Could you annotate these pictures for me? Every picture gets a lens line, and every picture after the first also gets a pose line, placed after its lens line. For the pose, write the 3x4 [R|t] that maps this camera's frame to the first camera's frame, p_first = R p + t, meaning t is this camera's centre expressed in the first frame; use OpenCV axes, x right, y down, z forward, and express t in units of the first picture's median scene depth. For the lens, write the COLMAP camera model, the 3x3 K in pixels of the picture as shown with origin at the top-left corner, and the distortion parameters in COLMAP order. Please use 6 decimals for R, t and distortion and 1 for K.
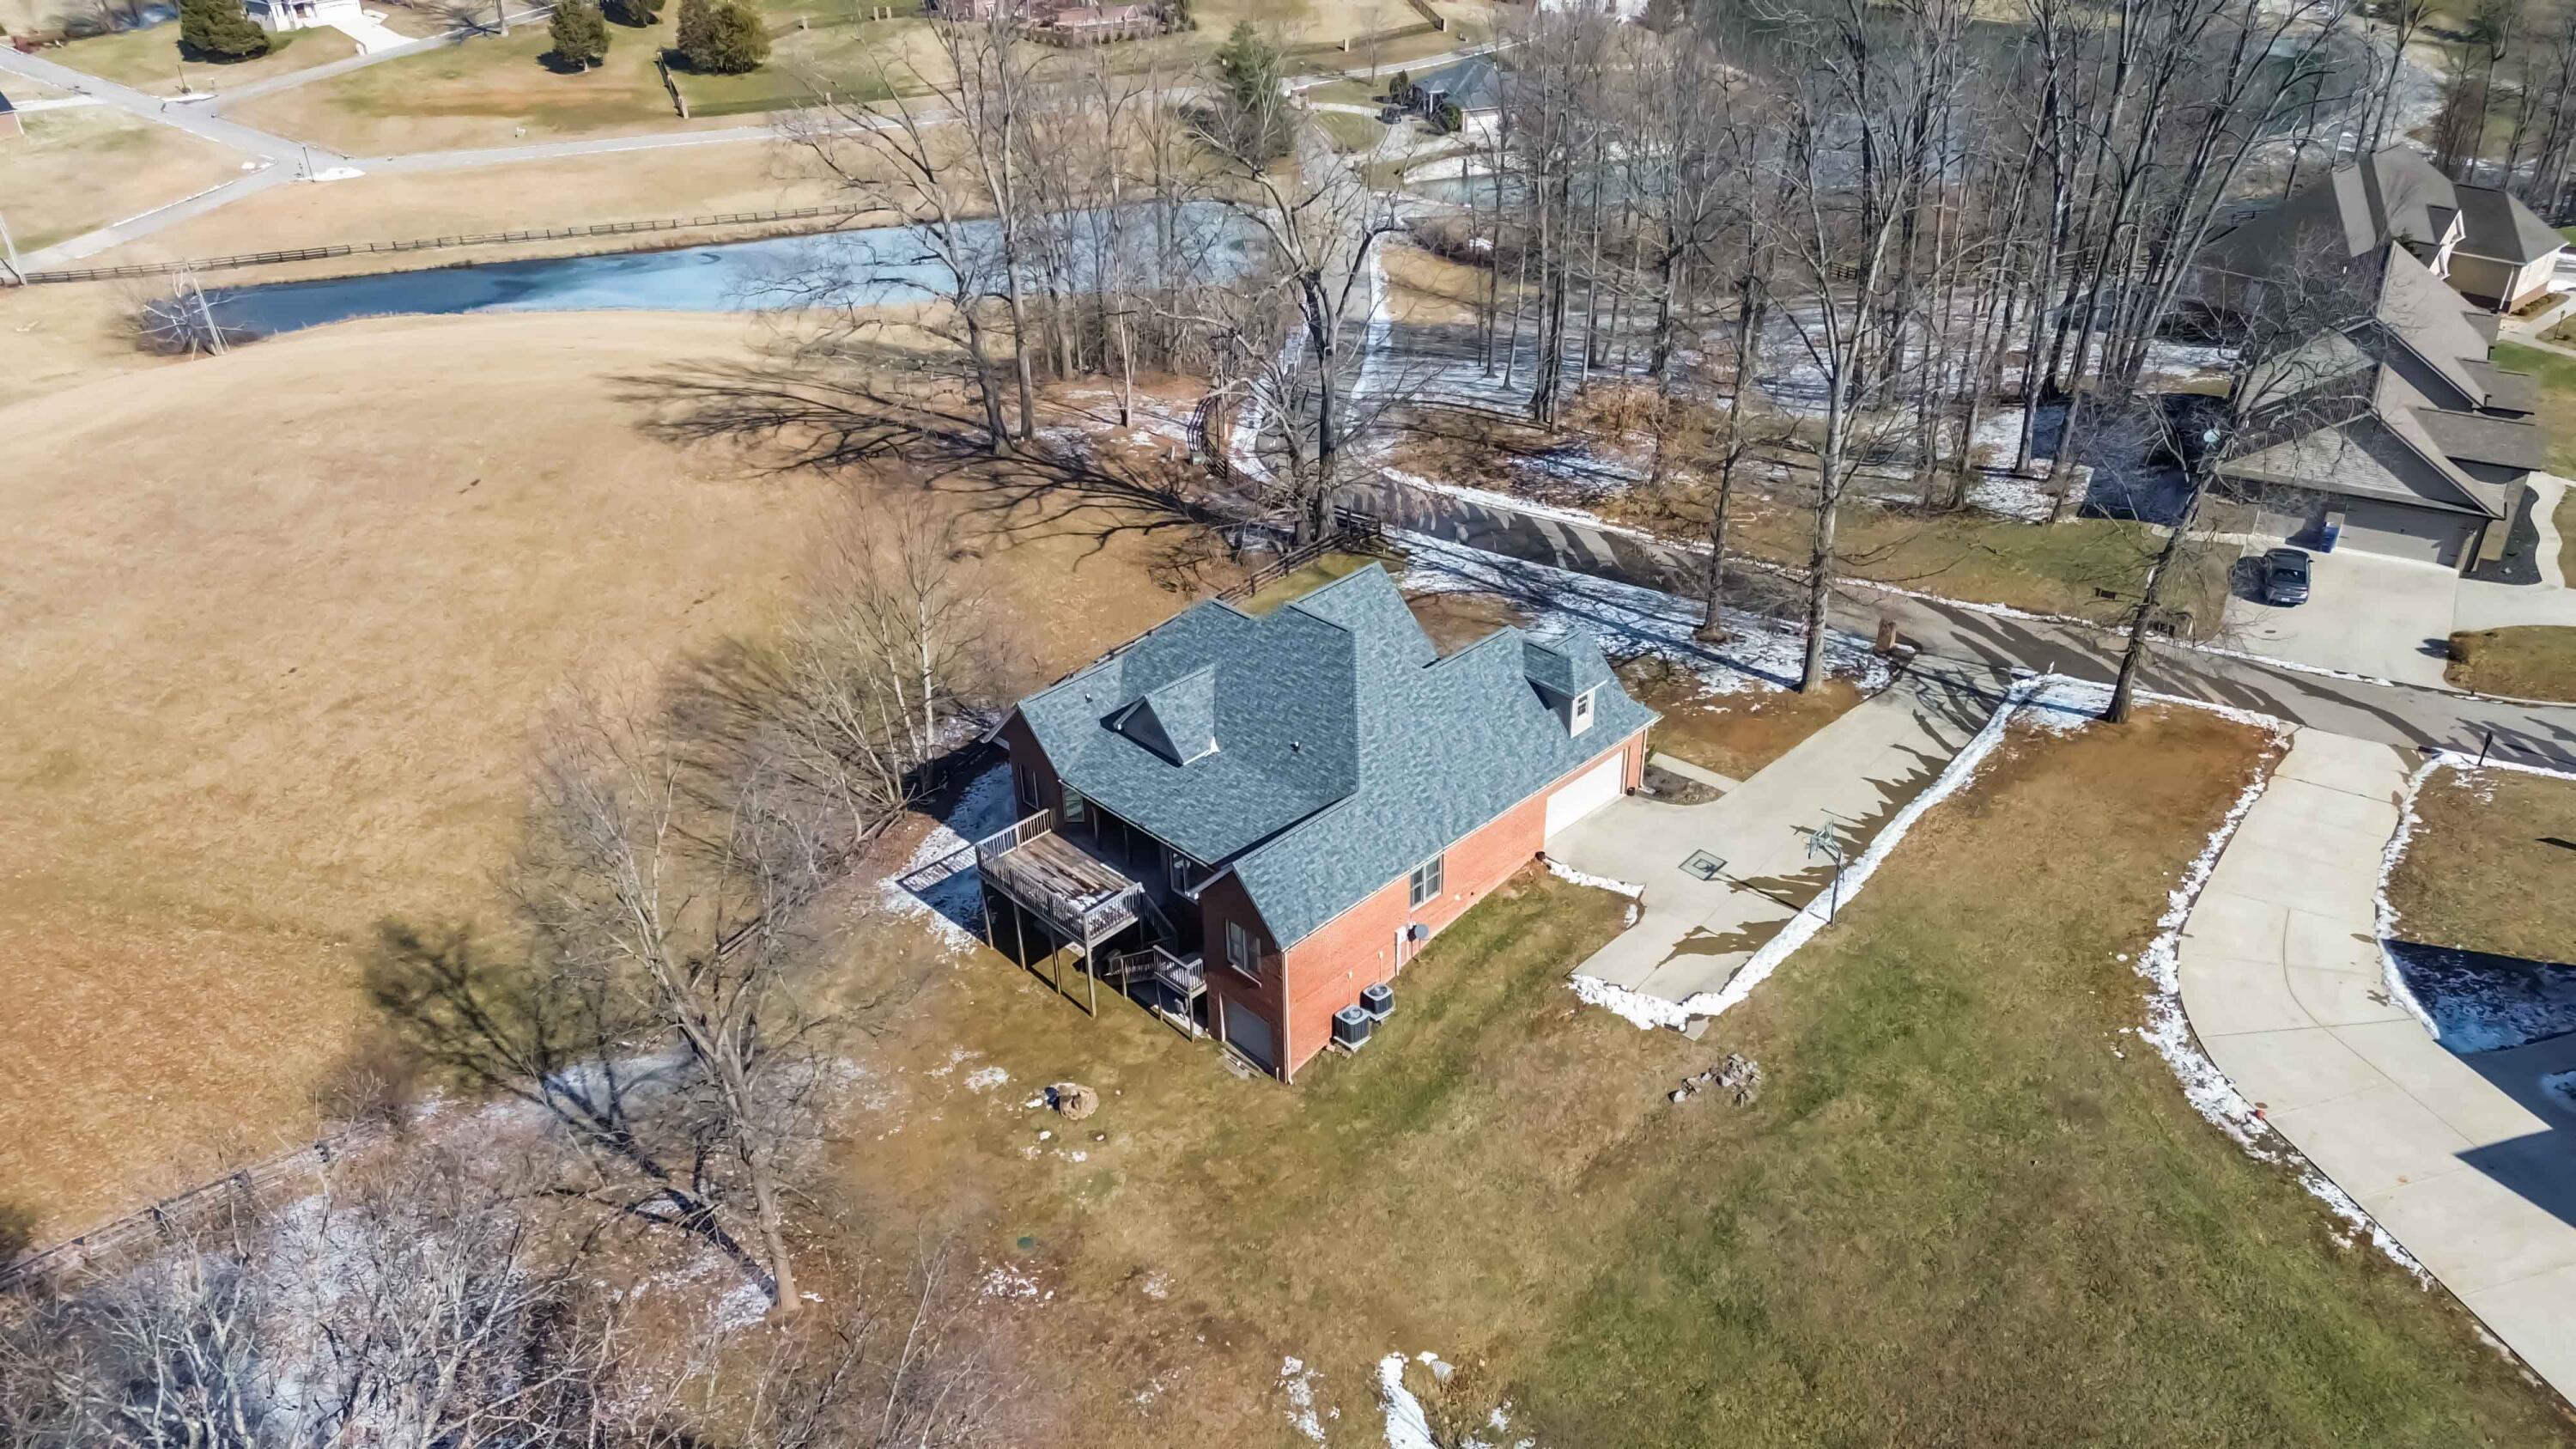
lens RADIAL K [[1798.8, 0, 1289.7], [0, 1798.8, 741.7], [0, 0, 1]] dist [0.074190, -0.065253]
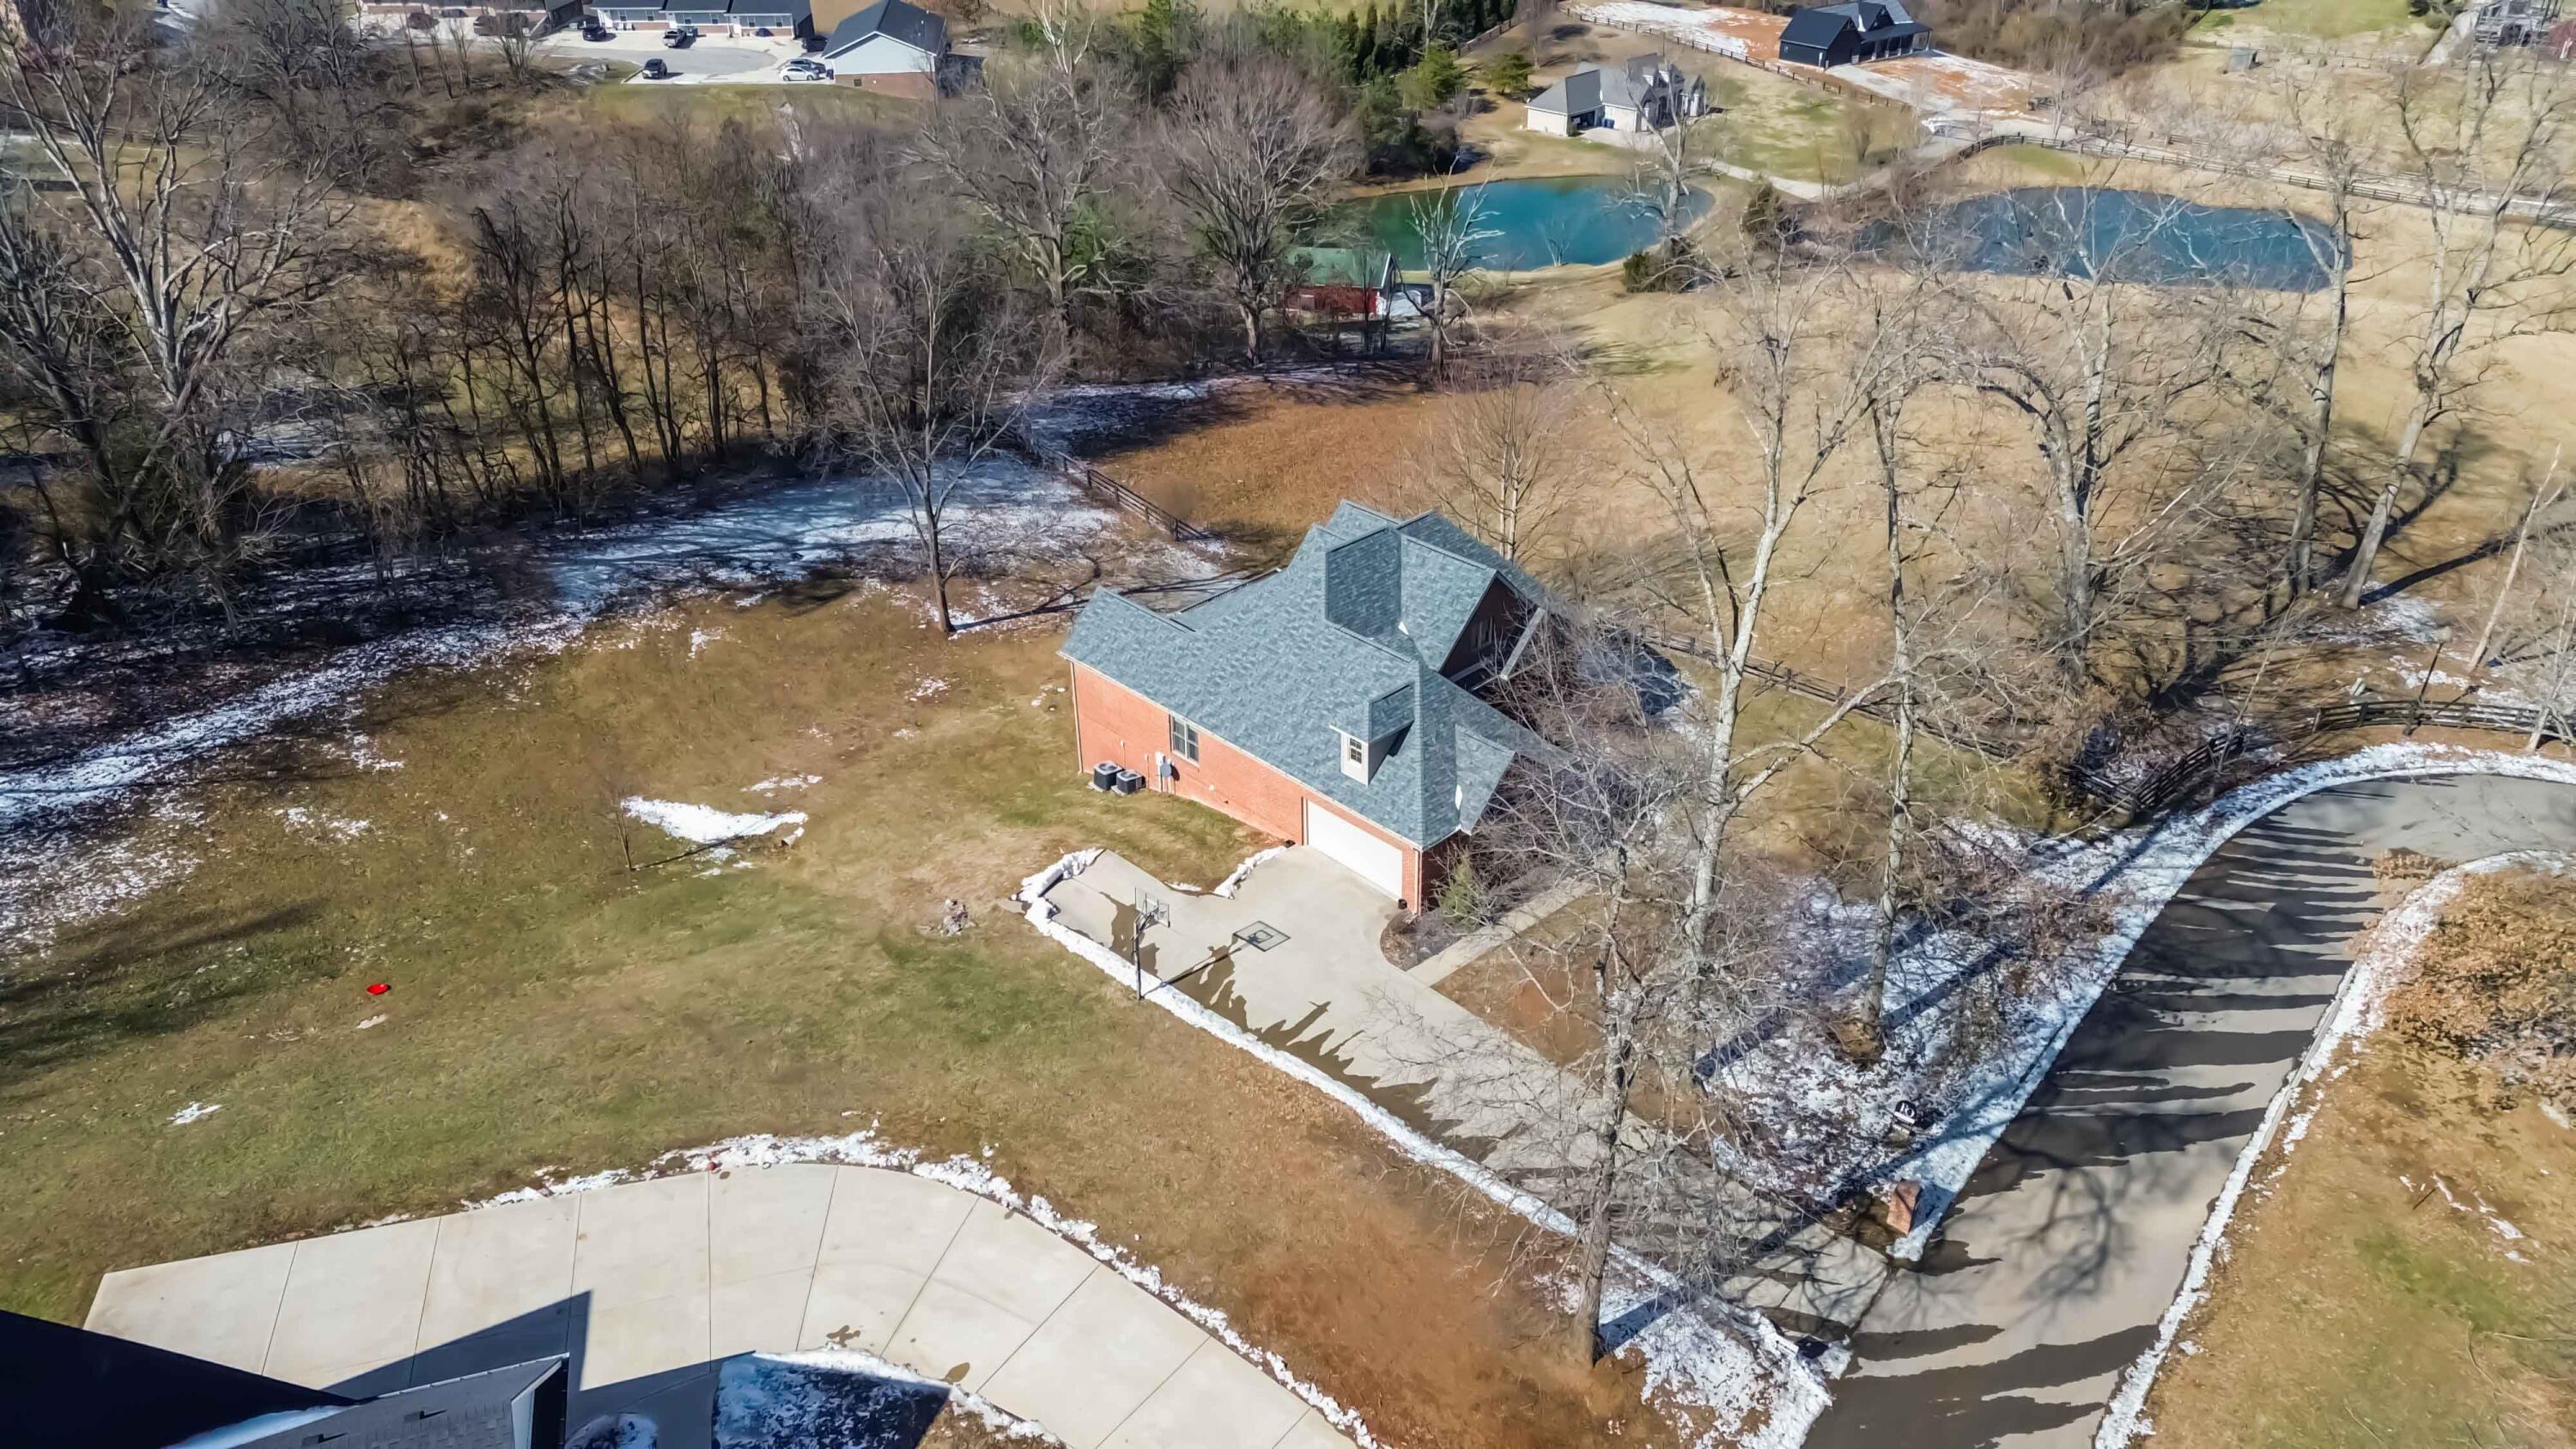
lens RADIAL K [[1809.9, 0, 1288.0], [0, 1809.9, 724.5], [0, 0, 1]] dist [0.071677, -0.075086]
pose [[-0.022938, 0.519195, -0.854348, 0.817062], [-0.500460, 0.733826, 0.459389, -0.378765], [0.865456, 0.438105, 0.243003, 0.613043]]
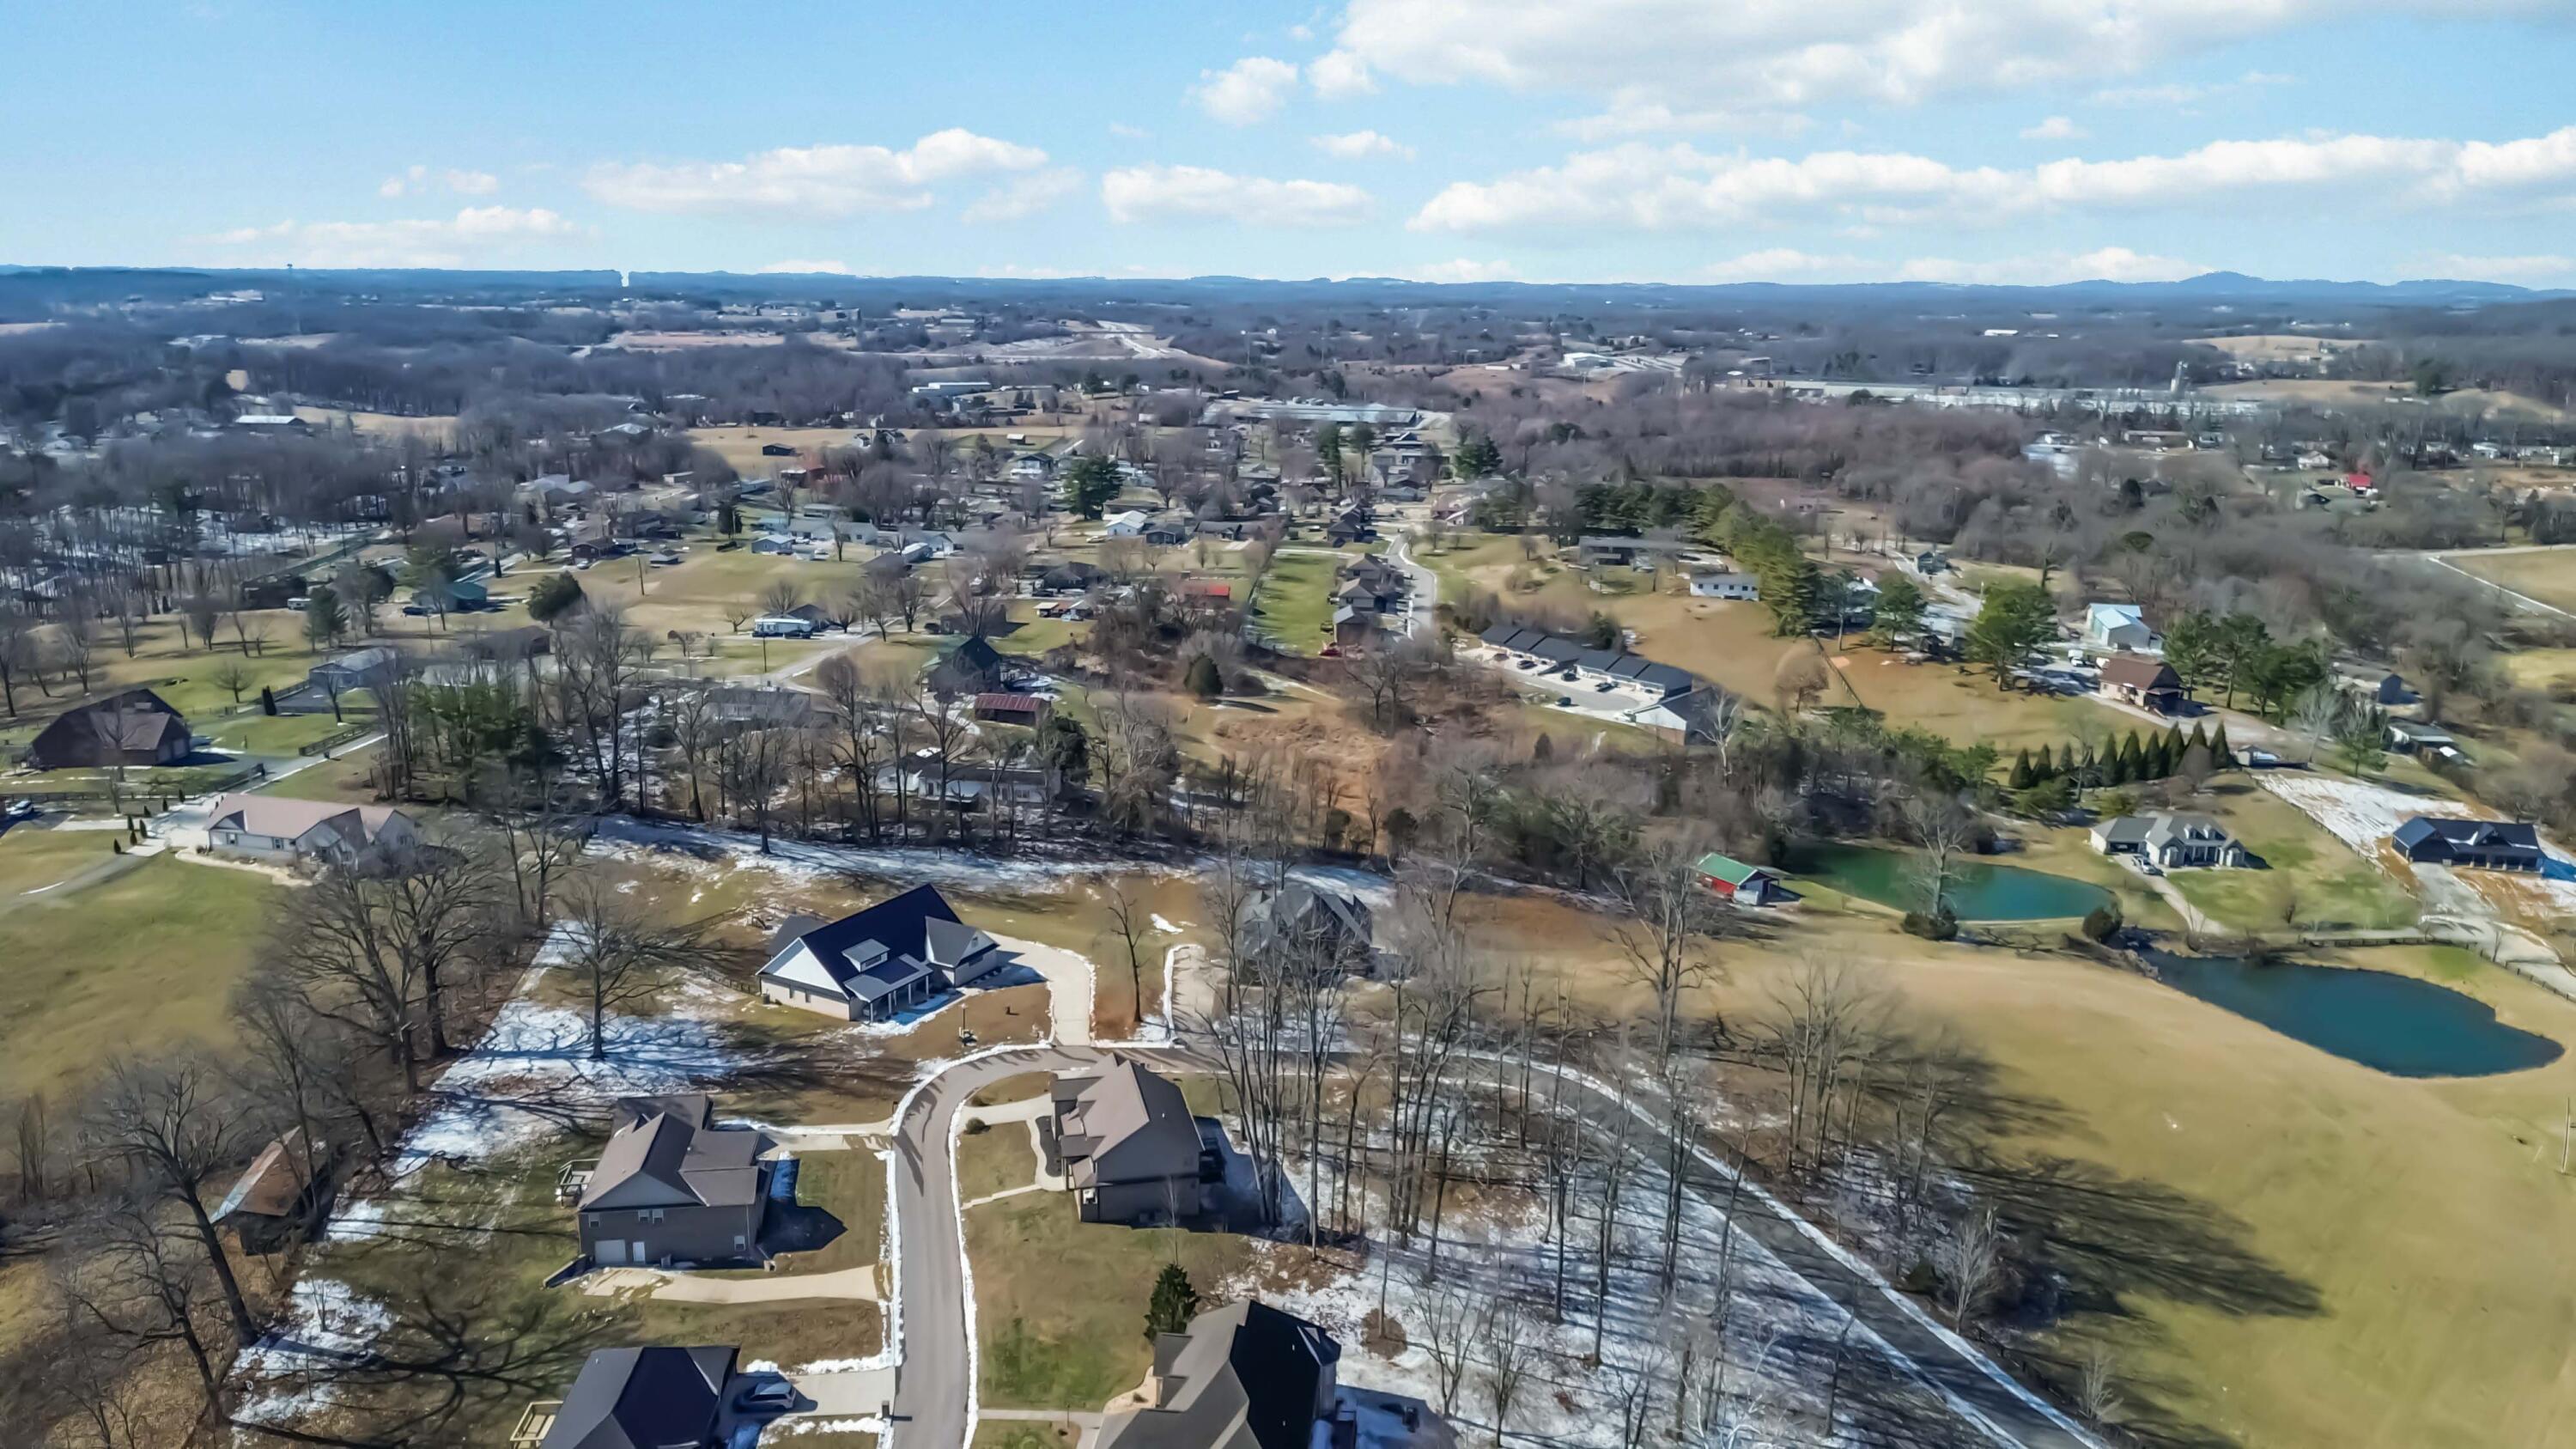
lens RADIAL K [[1798.8, 0, 1289.7], [0, 1798.8, 741.7], [0, 0, 1]] dist [0.074190, -0.065253]
pose [[-0.732989, 0.176991, -0.656811, 2.006514], [-0.349830, 0.730007, 0.587119, -2.050691], [0.583391, 0.660124, -0.473170, 2.101483]]
